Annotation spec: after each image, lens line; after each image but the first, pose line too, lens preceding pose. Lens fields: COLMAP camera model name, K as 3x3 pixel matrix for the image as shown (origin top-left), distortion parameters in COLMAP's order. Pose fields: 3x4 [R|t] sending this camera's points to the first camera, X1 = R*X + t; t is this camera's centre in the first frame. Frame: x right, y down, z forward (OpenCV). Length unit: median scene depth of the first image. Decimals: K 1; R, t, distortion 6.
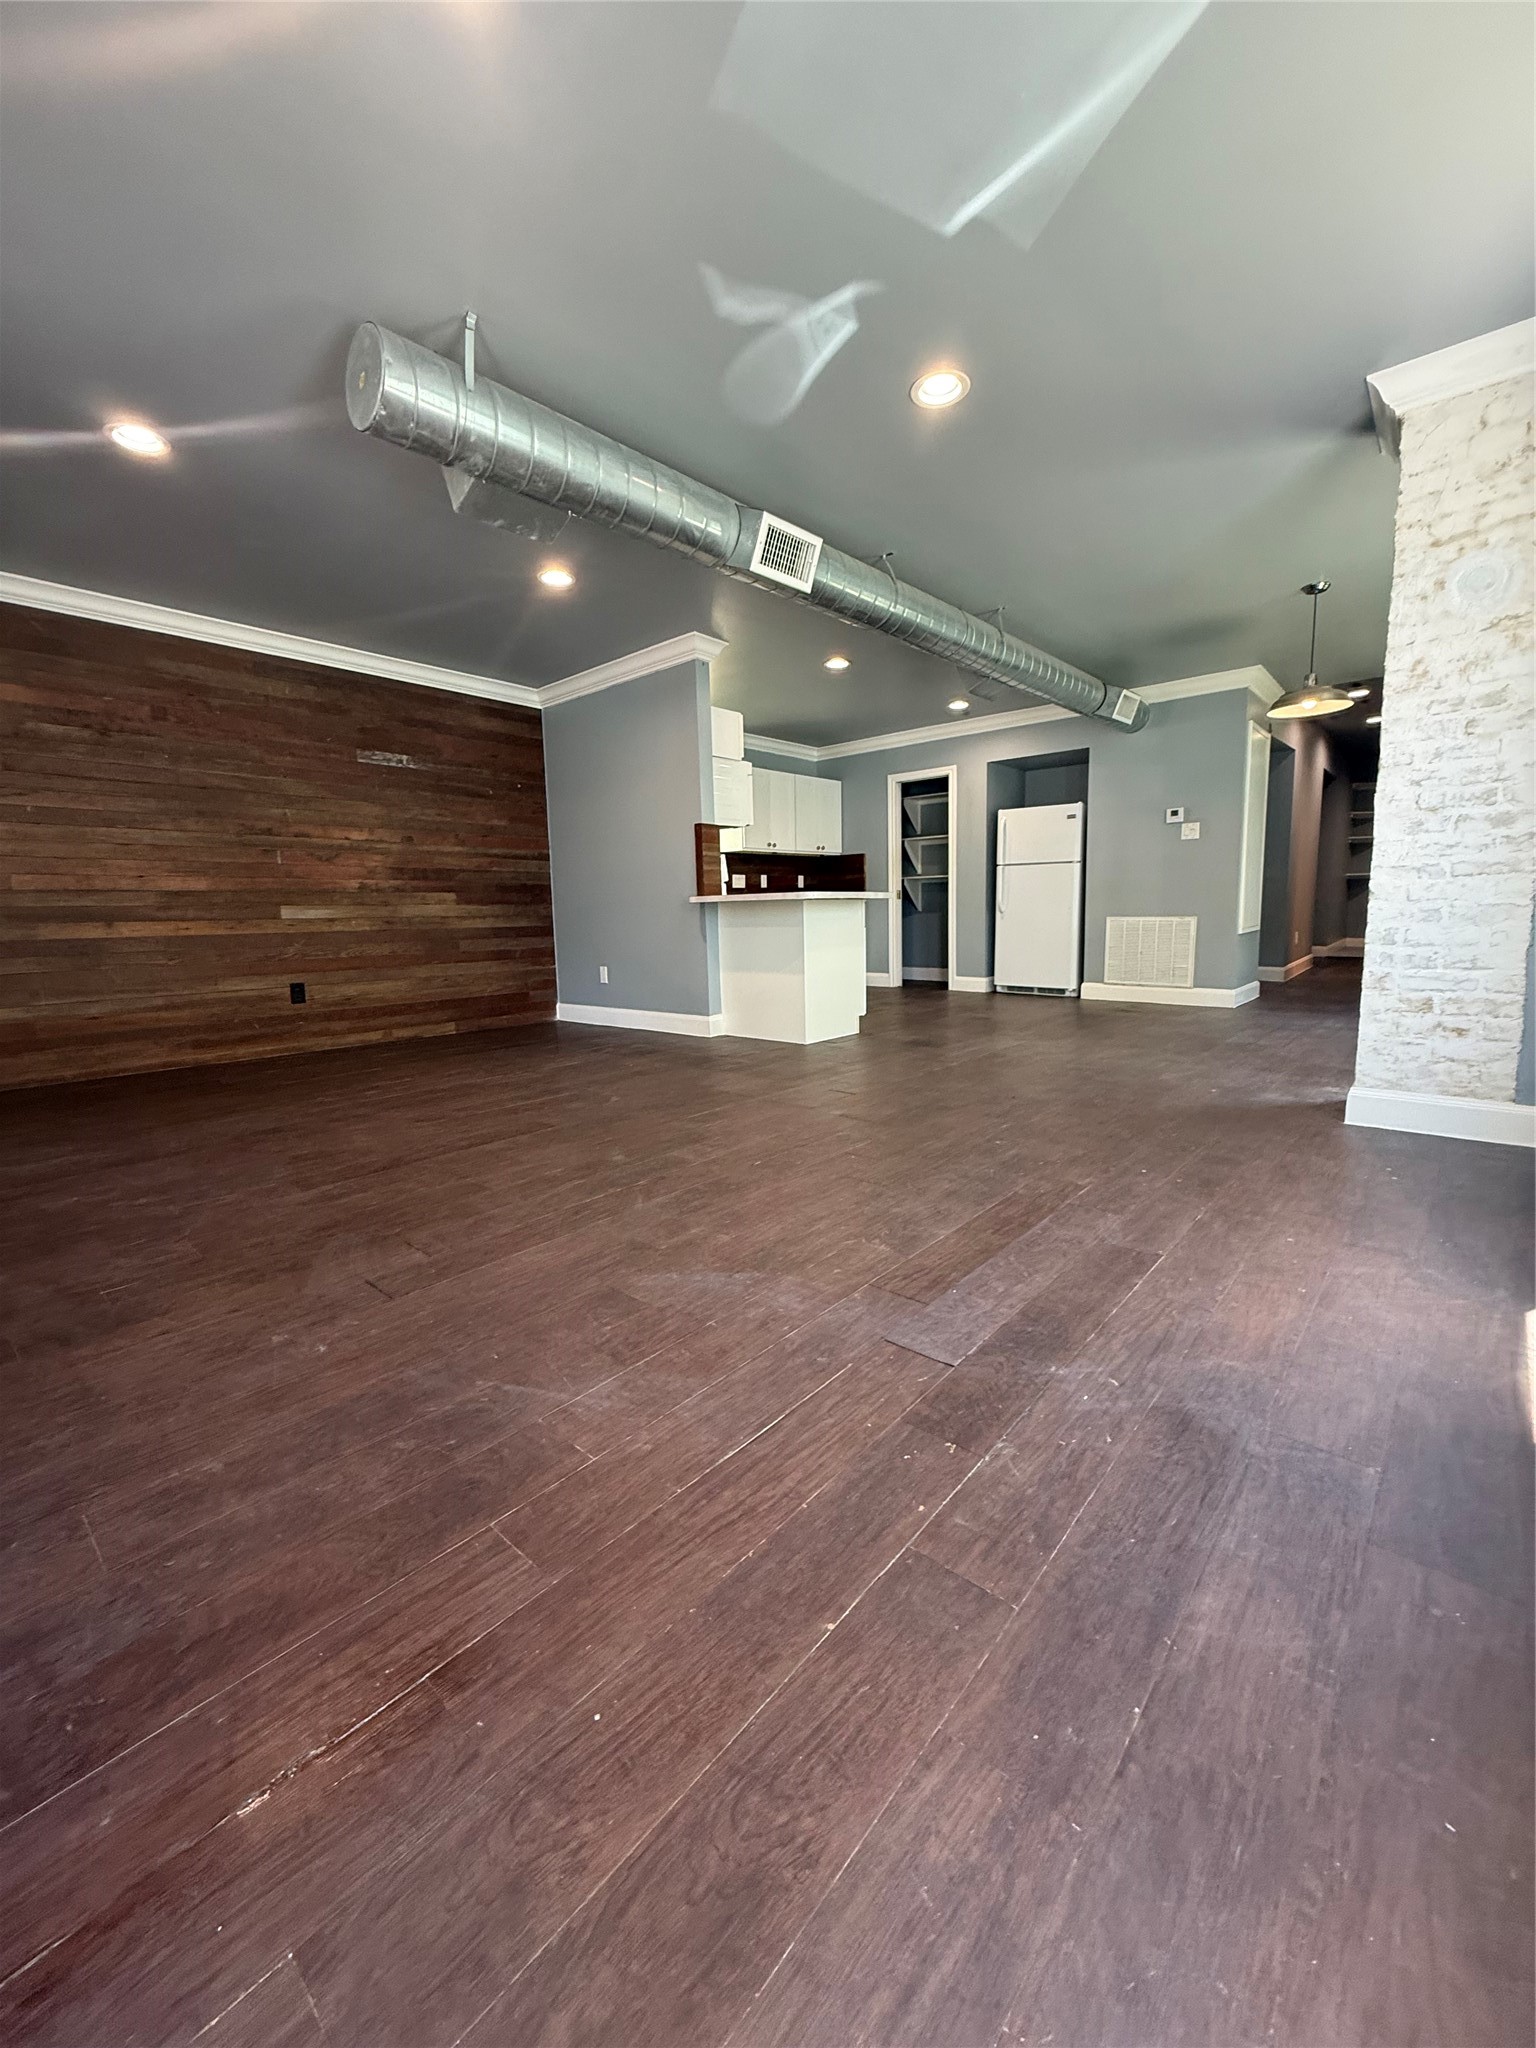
lens RADIAL K [[817.7, 0, 766.7], [0, 817.7, 1022.9], [0, 0, 1]] dist [-0.000457, 0.000071]
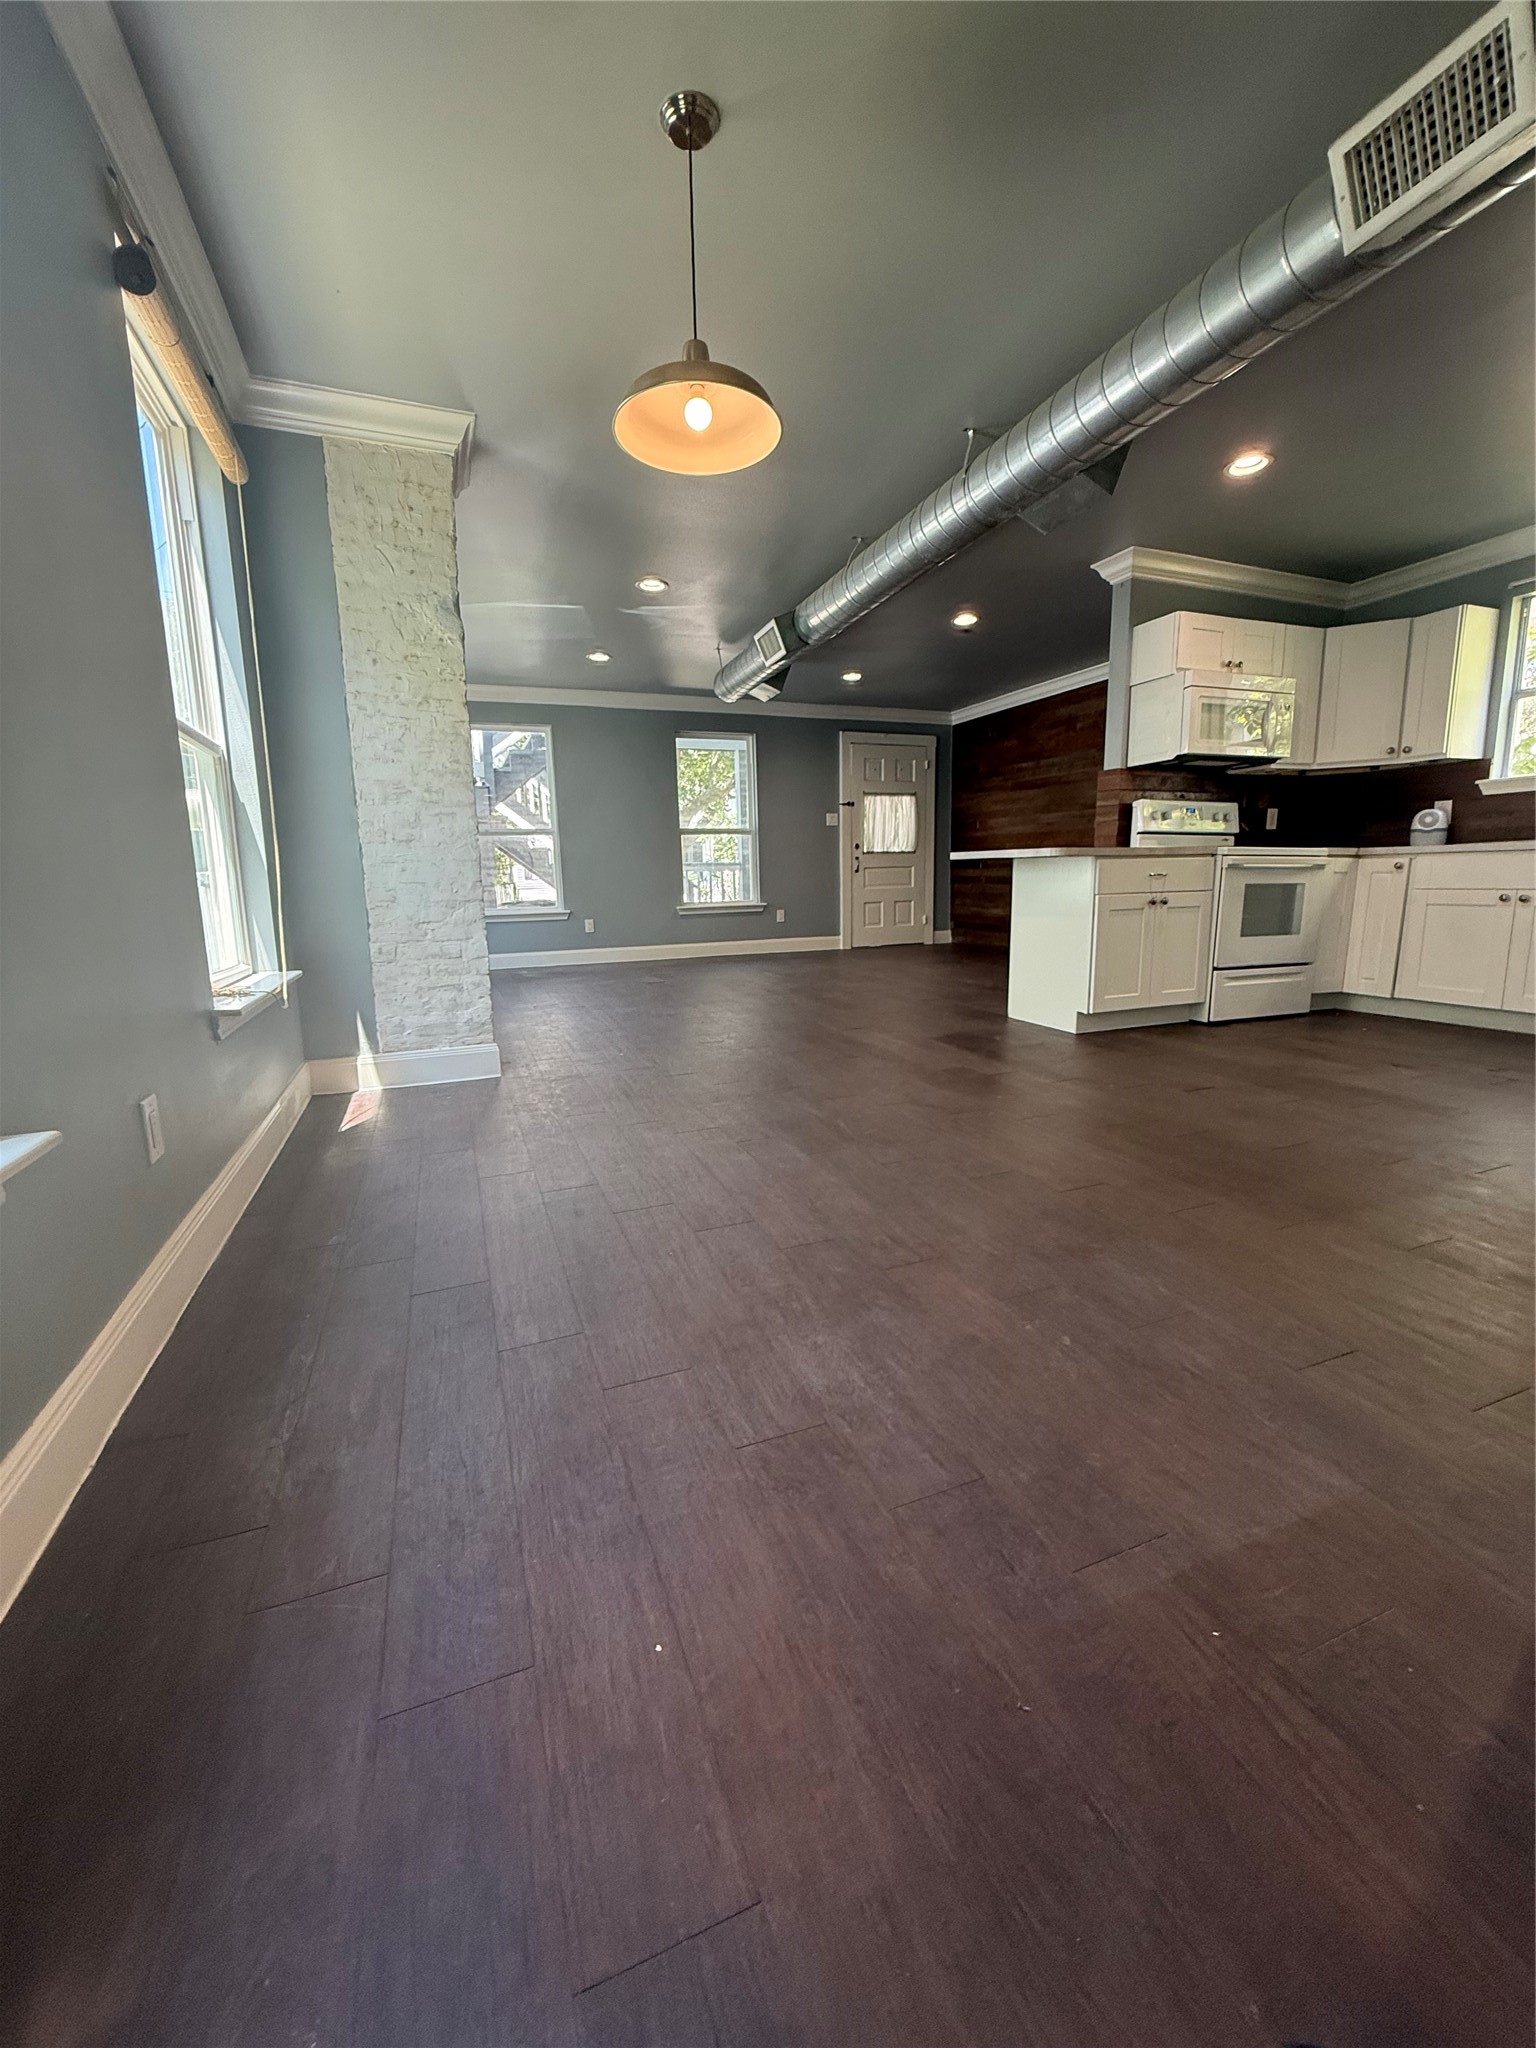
lens RADIAL K [[817.7, 0, 775.7], [0, 817.7, 1035.7], [0, 0, 1]] dist [-0.000457, 0.000071]
pose [[-0.450265, 0.204218, -0.869227, 1.148533], [-0.093990, 0.957245, 0.273585, -0.214465], [0.887934, 0.204885, -0.411820, 1.354158]]
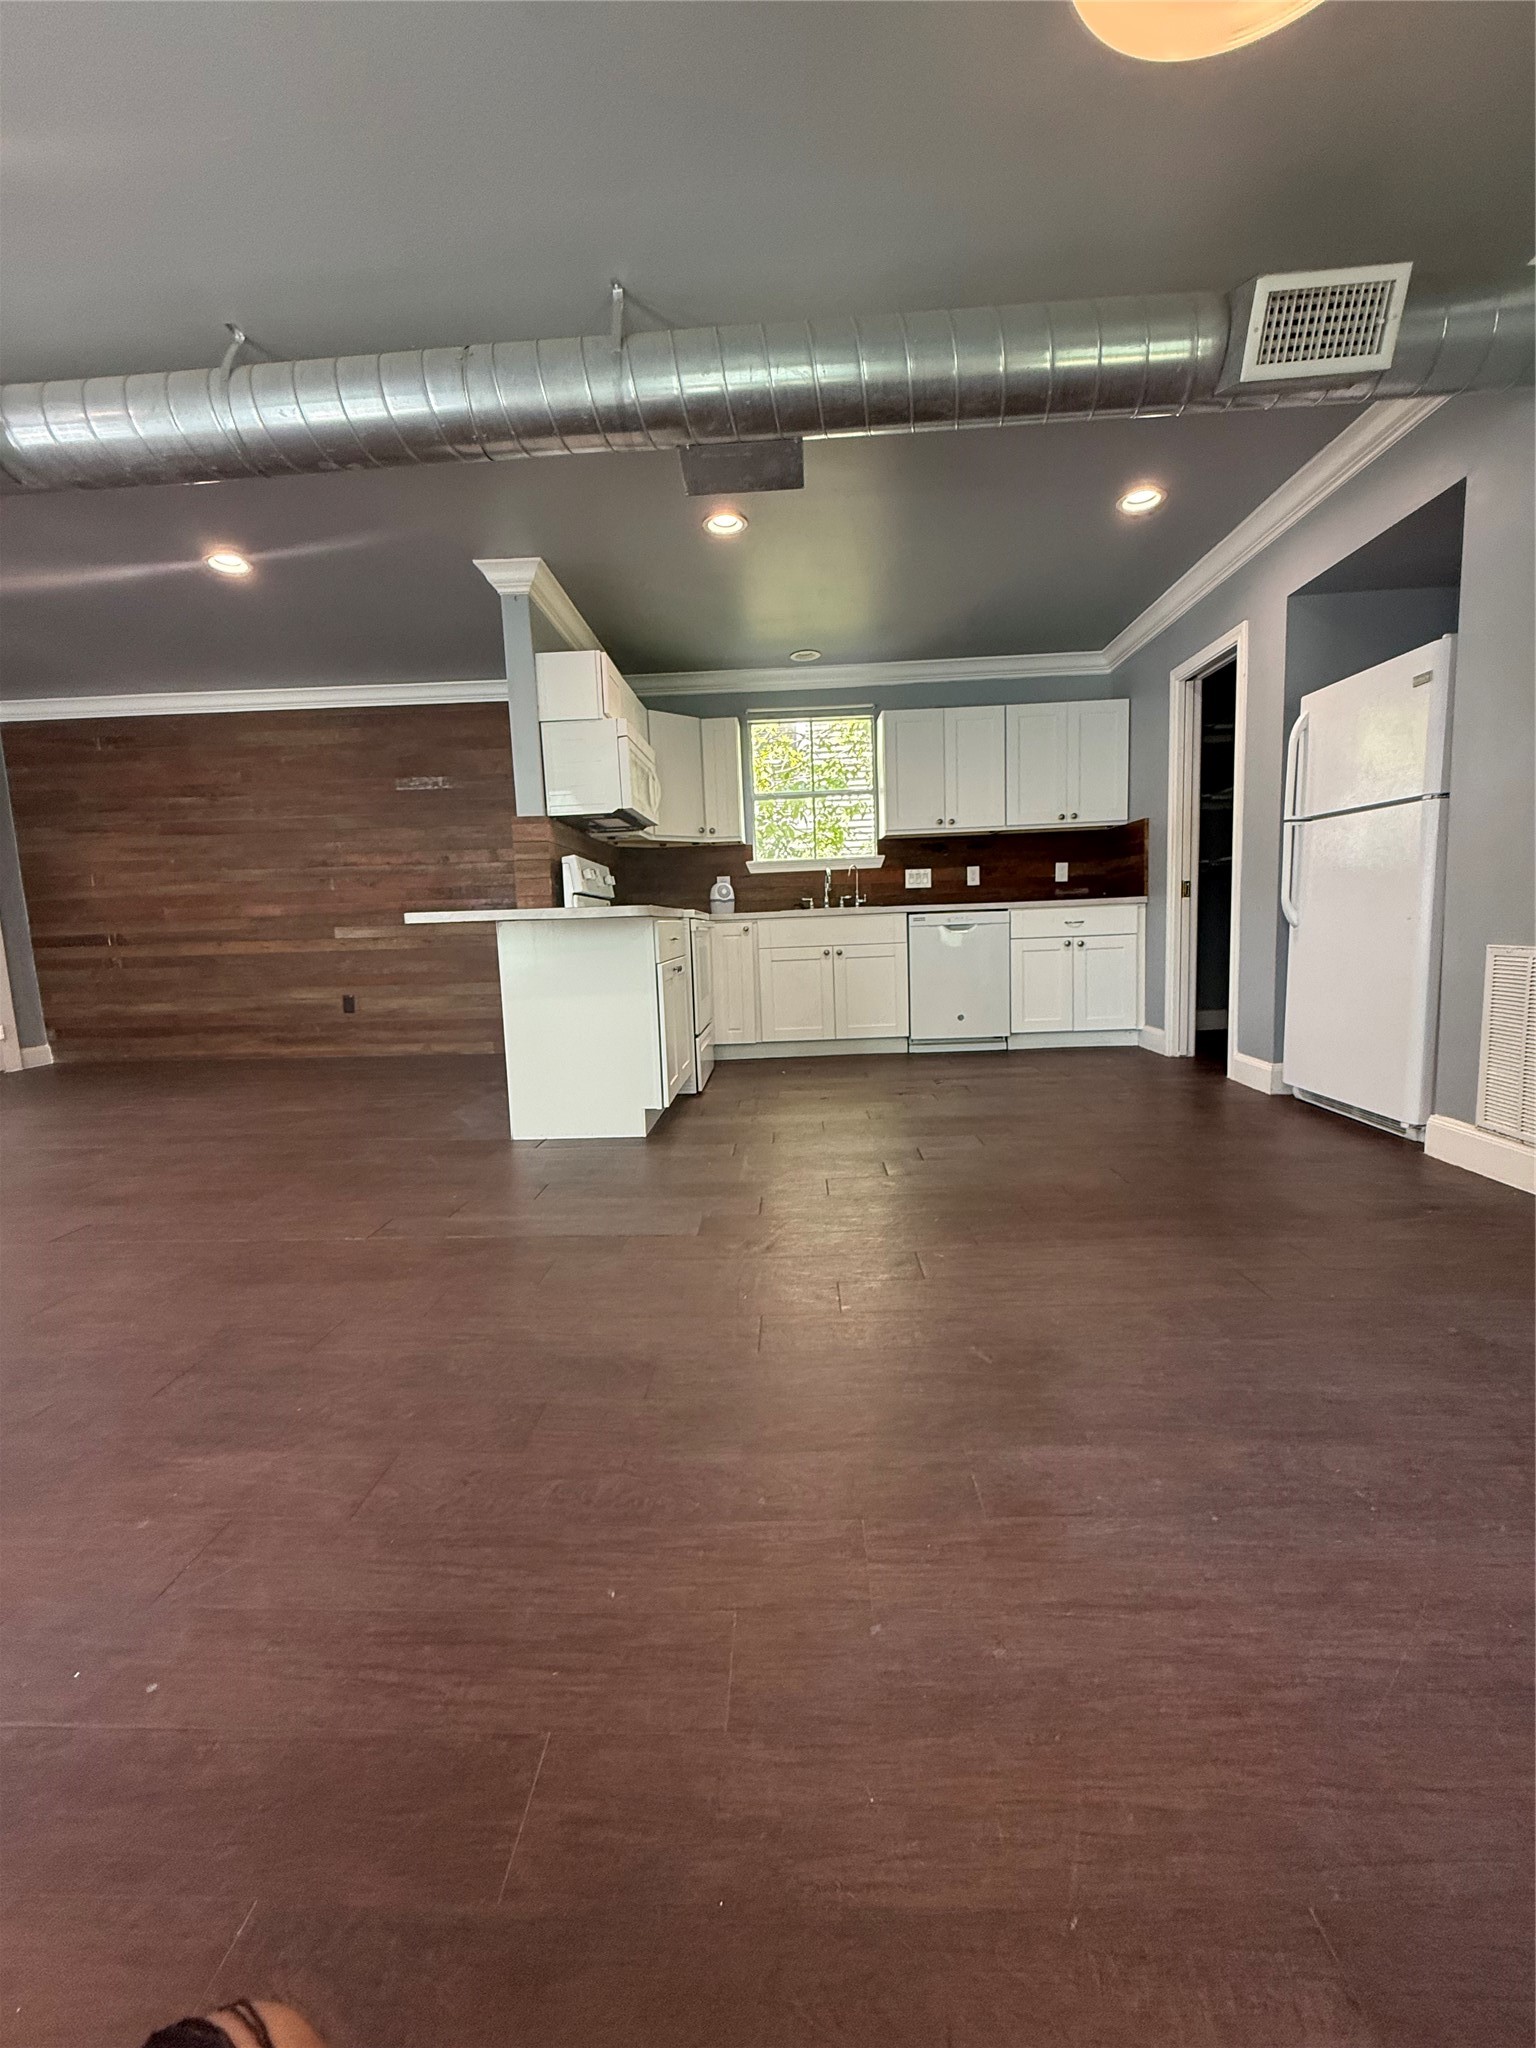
lens RADIAL K [[817.7, 0, 767.3], [0, 817.7, 1022.8], [0, 0, 1]] dist [-0.000457, 0.000071]
pose [[0.635764, 0.093921, -0.766148, 0.793965], [-0.085557, 0.995028, 0.050983, -0.139847], [0.767127, 0.033136, 0.640639, 0.854984]]
